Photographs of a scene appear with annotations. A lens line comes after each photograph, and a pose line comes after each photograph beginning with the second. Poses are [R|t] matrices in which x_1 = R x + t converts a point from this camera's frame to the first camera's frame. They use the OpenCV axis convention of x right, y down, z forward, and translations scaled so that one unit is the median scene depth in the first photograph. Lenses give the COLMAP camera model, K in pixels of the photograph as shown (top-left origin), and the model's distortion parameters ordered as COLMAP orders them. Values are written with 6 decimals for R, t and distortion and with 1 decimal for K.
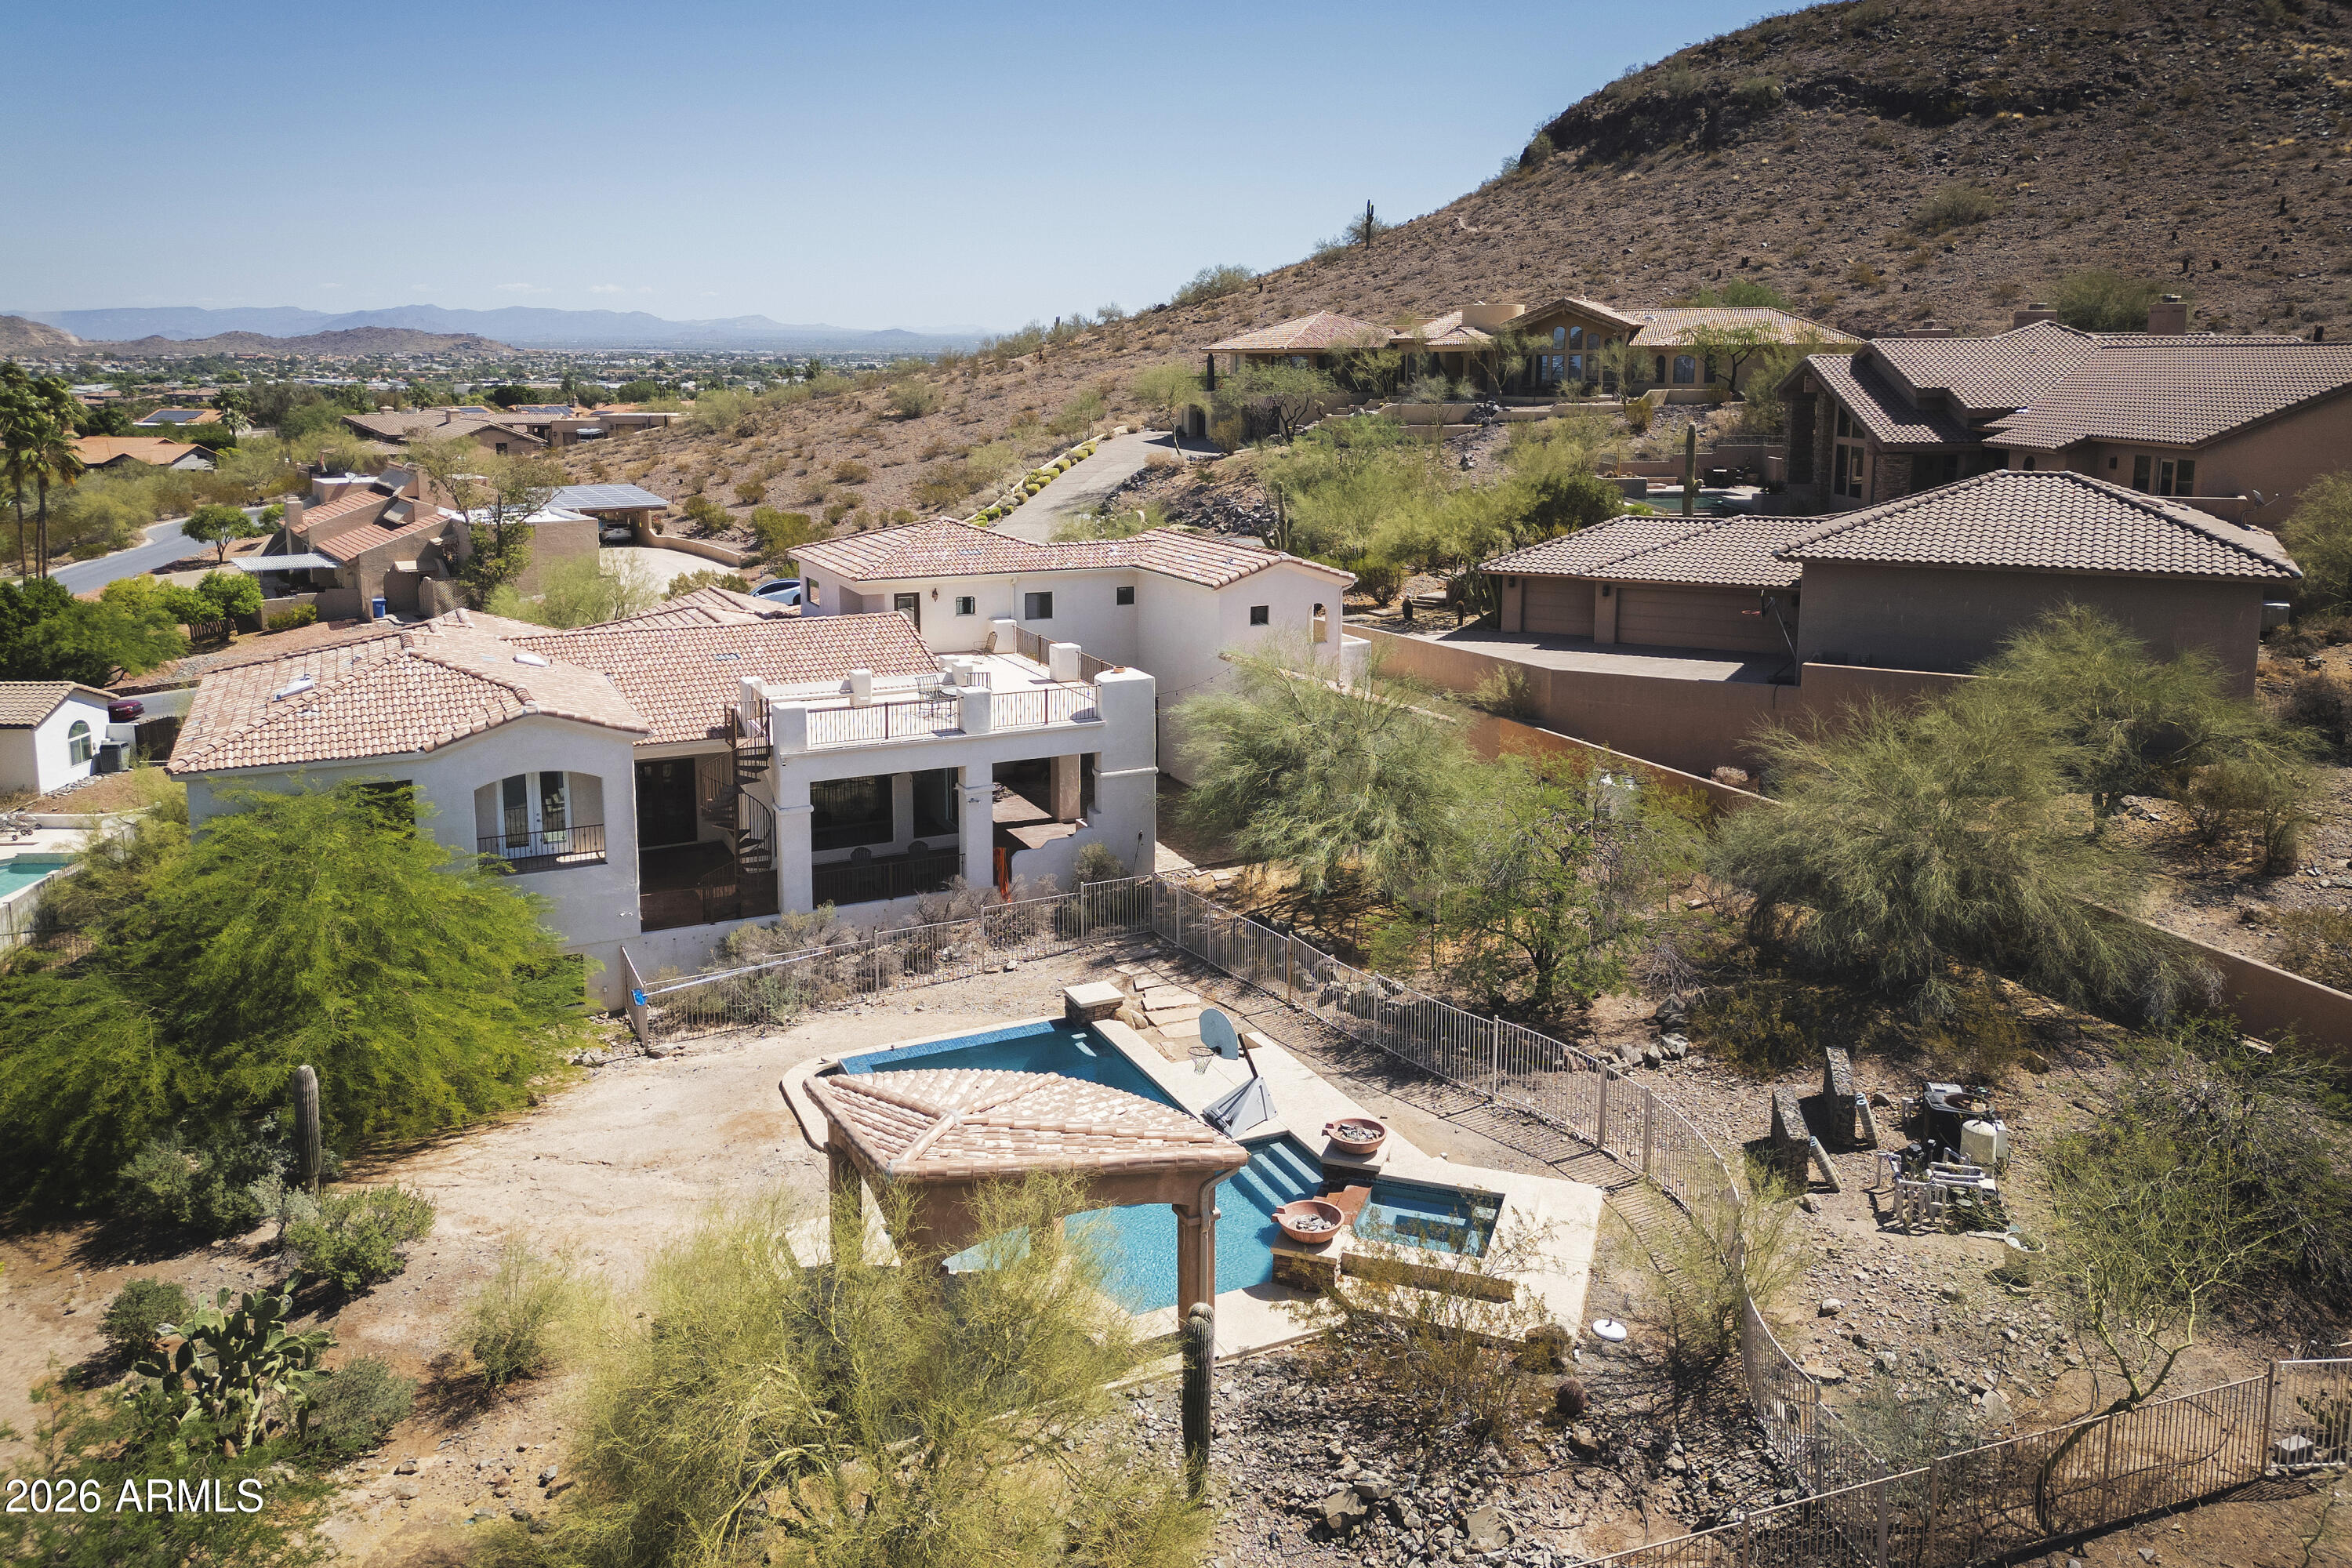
lens RADIAL K [[1754.8, 0, 1205.3], [0, 1754.8, 765.1], [0, 0, 1]] dist [0.070807, -0.065027]
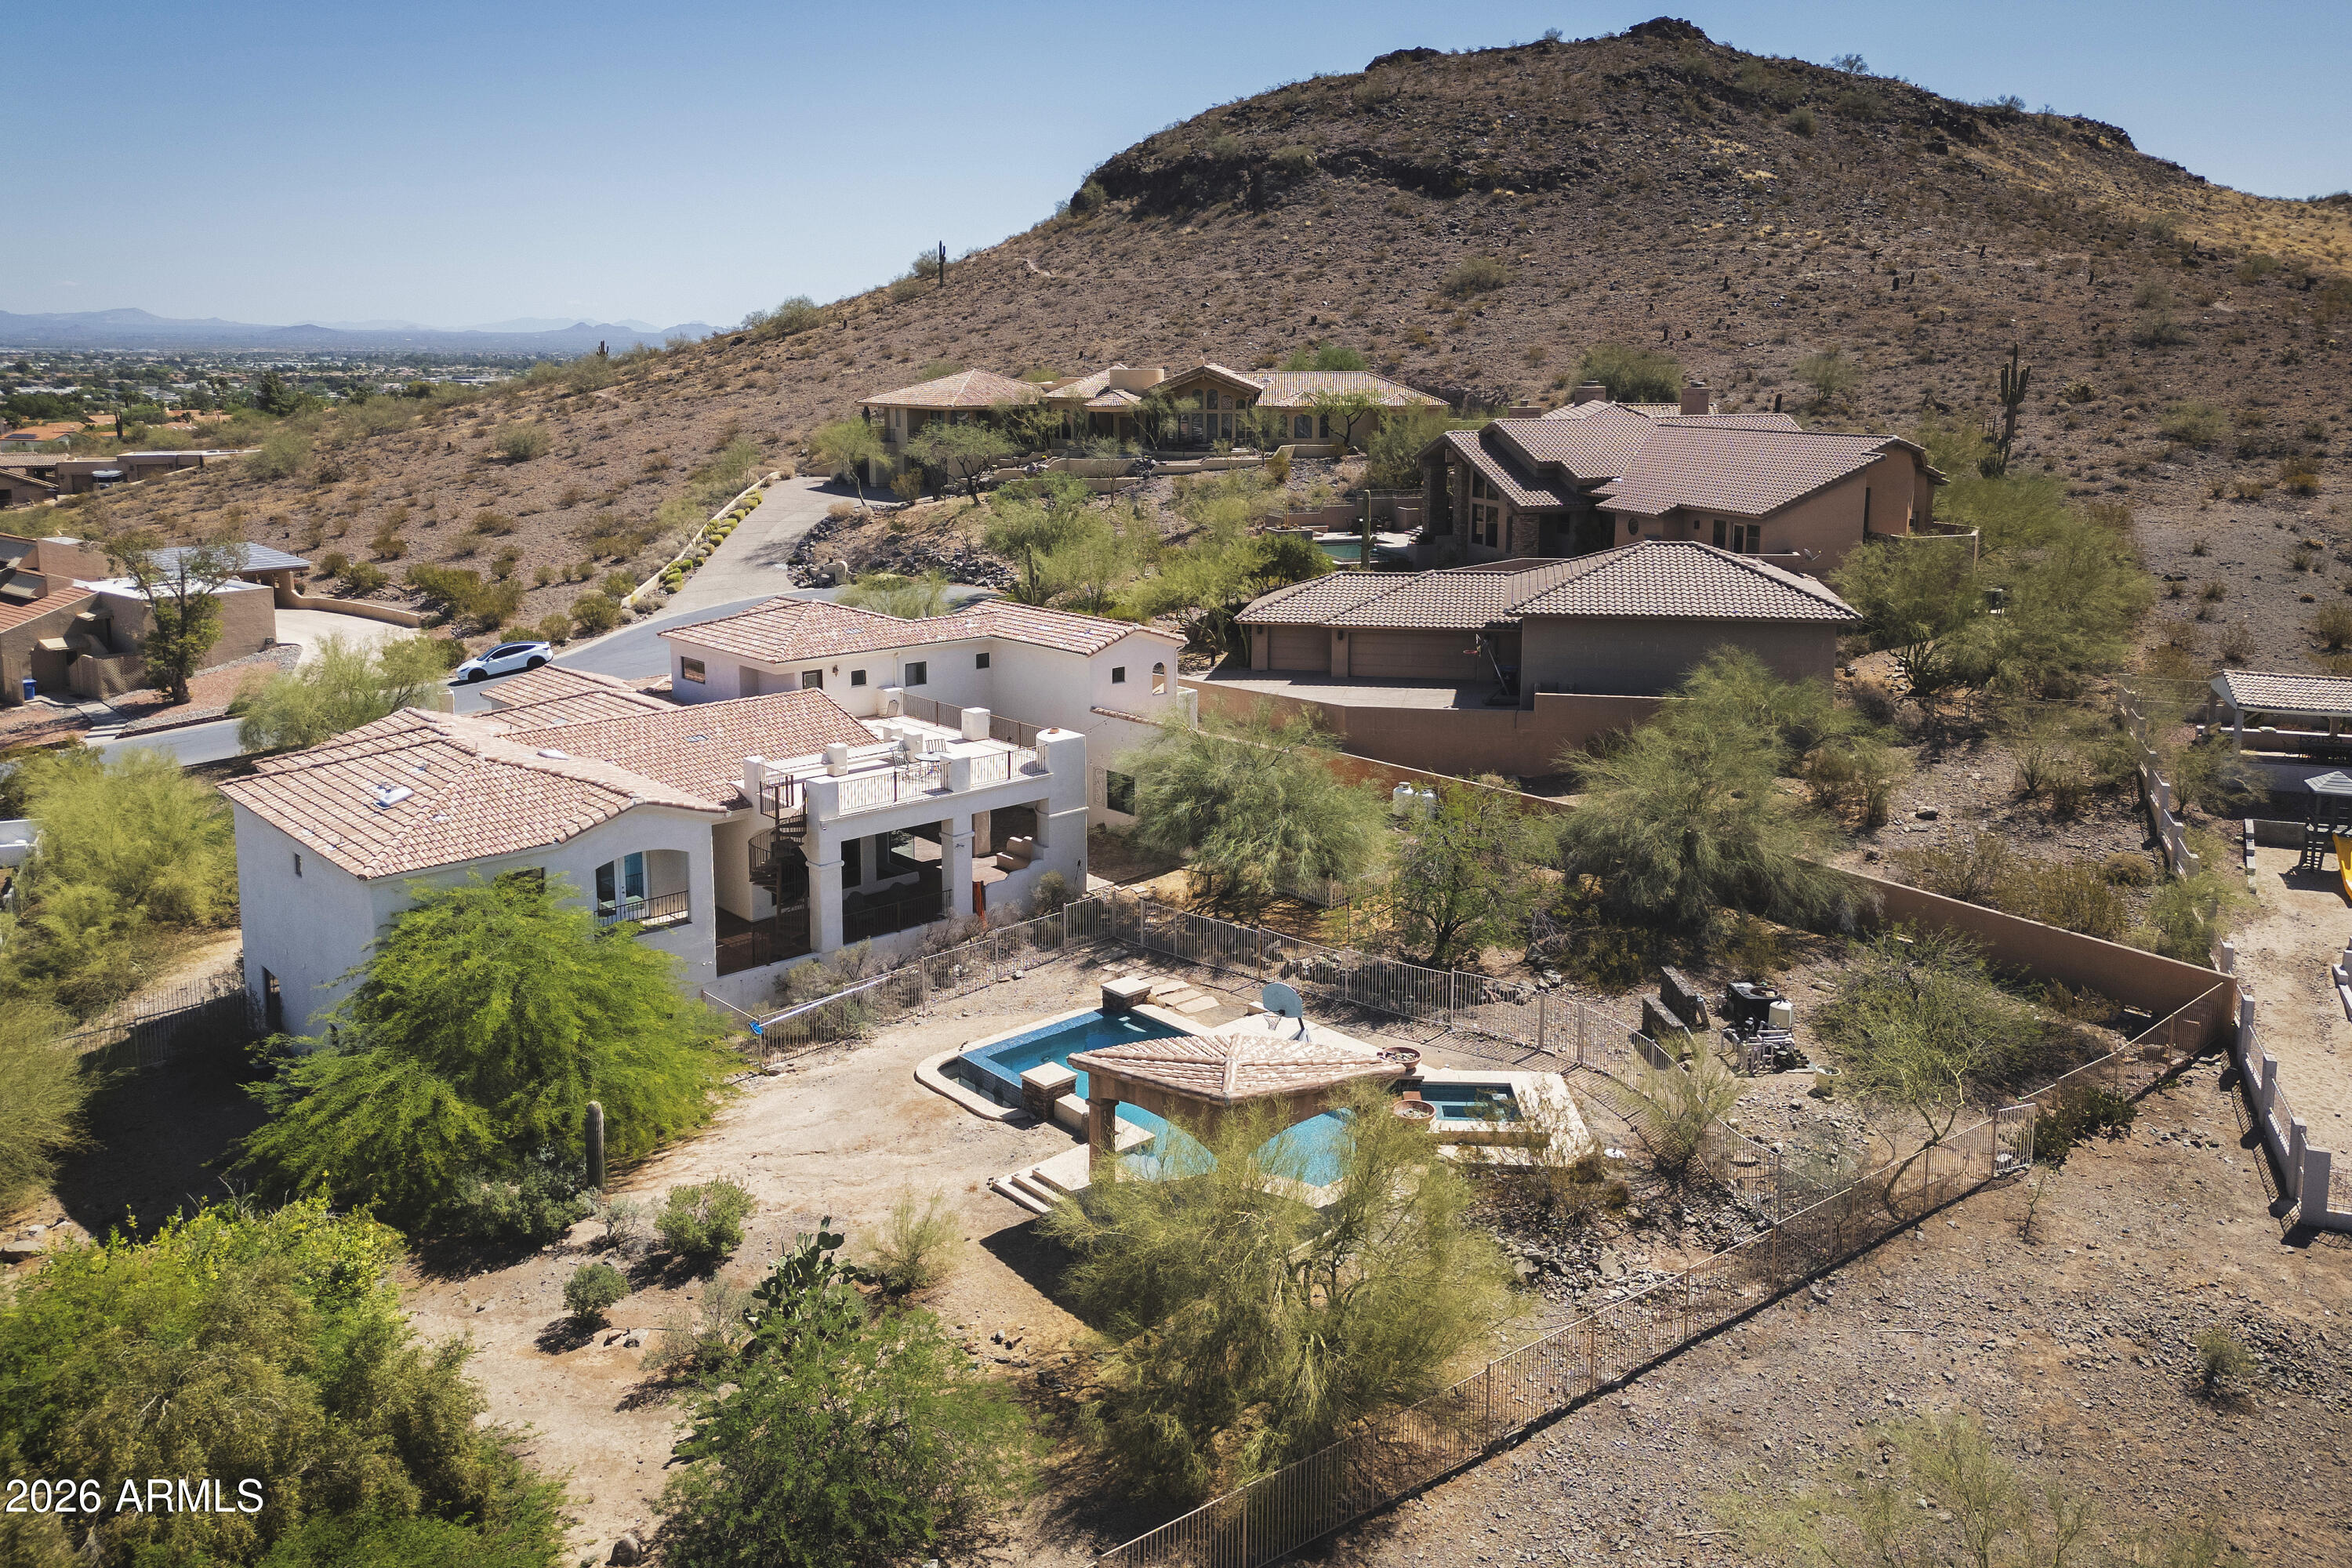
lens RADIAL K [[1744.4, 0, 1211.2], [0, 1744.4, 783.4], [0, 0, 1]] dist [0.079734, -0.078217]
pose [[0.957517, -0.069791, 0.279804, -0.169147], [0.066701, 0.997561, 0.020561, -0.020460], [-0.280556, -0.001025, 0.959837, -0.125632]]
